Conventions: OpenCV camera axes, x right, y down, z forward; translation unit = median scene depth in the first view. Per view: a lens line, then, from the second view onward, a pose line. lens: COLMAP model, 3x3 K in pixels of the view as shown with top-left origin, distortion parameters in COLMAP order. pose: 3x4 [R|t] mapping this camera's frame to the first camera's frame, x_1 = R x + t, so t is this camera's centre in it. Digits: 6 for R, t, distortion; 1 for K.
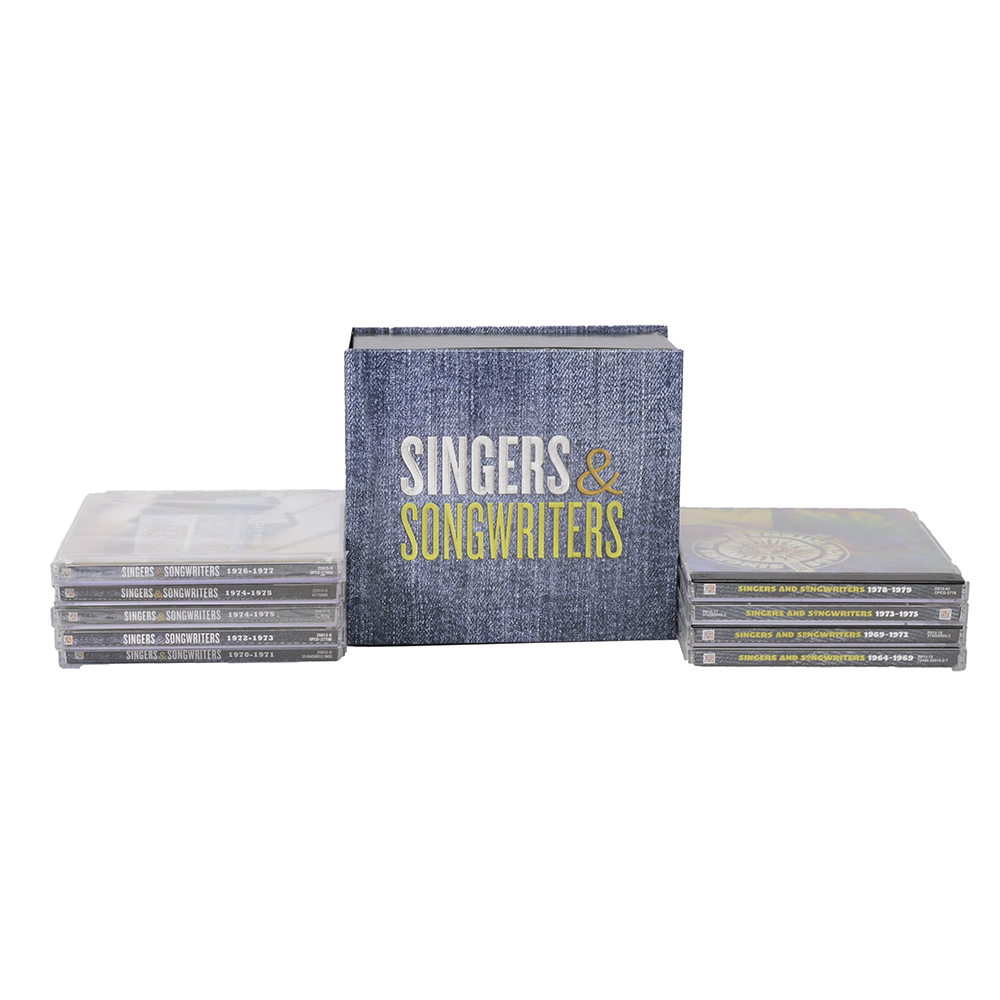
lens RADIAL K [[2281.7, 0, 500.0], [0, 2281.7, 500.0], [0, 0, 1]] dist [-0.038445, -0.327975]
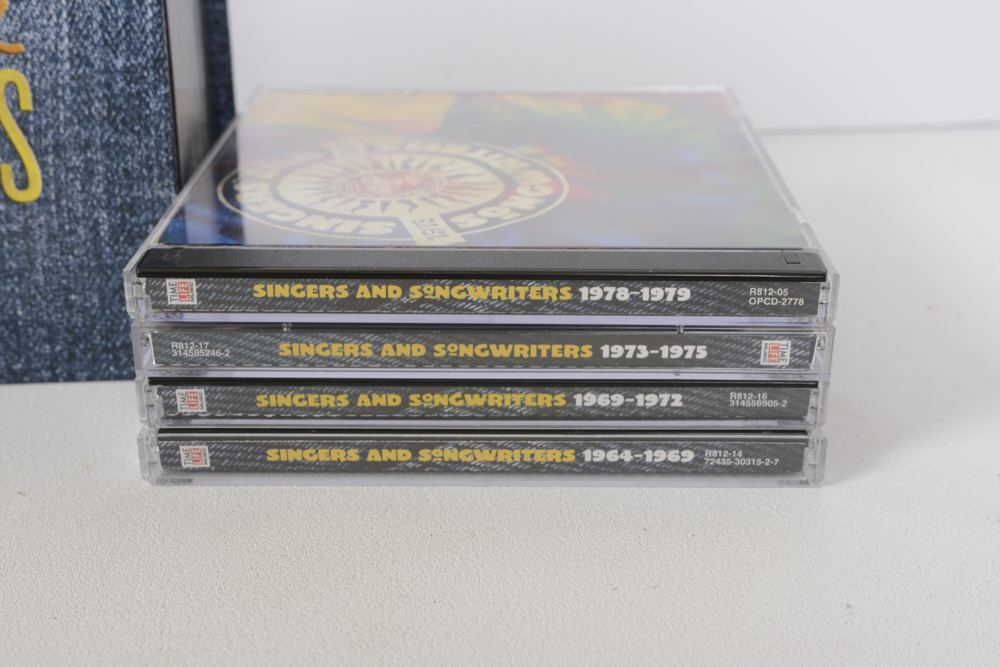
lens RADIAL K [[1490.6, 0, 500.0], [0, 1490.6, 333.5], [0, 0, 1]] dist [0.084137, 0.050678]
pose [[0.999895, 0.002537, -0.014290, 0.150302], [-0.000293, 0.987932, 0.154887, 0.005750], [0.014510, -0.154866, 0.987829, 0.736814]]
